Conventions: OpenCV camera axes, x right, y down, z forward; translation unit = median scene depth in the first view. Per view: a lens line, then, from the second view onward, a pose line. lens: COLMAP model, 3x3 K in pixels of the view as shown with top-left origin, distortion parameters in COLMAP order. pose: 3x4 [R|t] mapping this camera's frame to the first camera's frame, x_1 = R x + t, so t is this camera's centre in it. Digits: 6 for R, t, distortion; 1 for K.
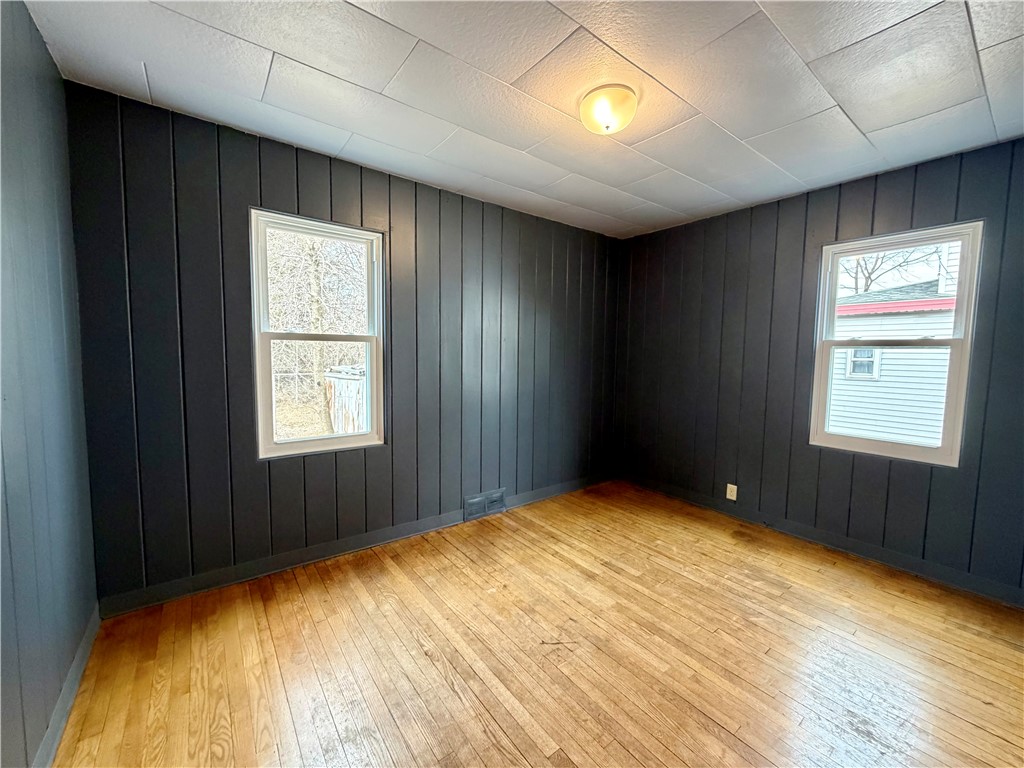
lens RADIAL K [[405.8, 0, 510.5], [0, 405.8, 382.9], [0, 0, 1]] dist [0.000684, 0.000190]
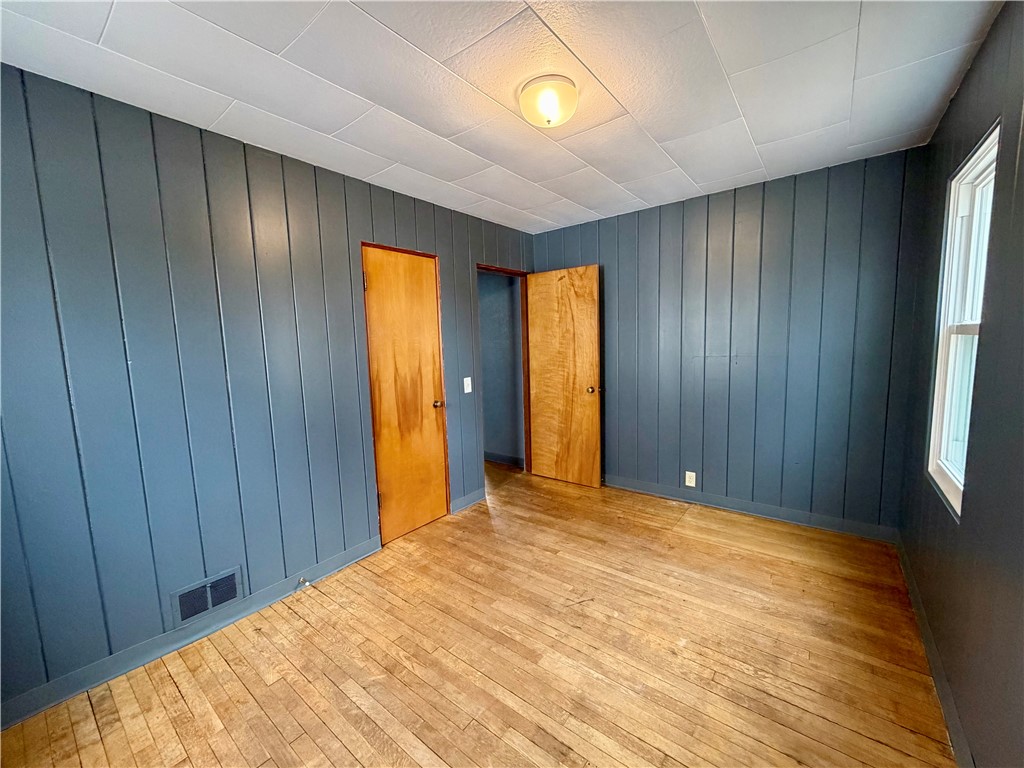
lens RADIAL K [[405.8, 0, 510.5], [0, 405.8, 382.9], [0, 0, 1]] dist [0.000684, 0.000190]
pose [[-0.967370, 0.040181, -0.250161, 0.495048], [-0.003749, 0.984967, 0.172702, -0.158016], [0.253339, 0.168005, -0.952677, 1.668715]]
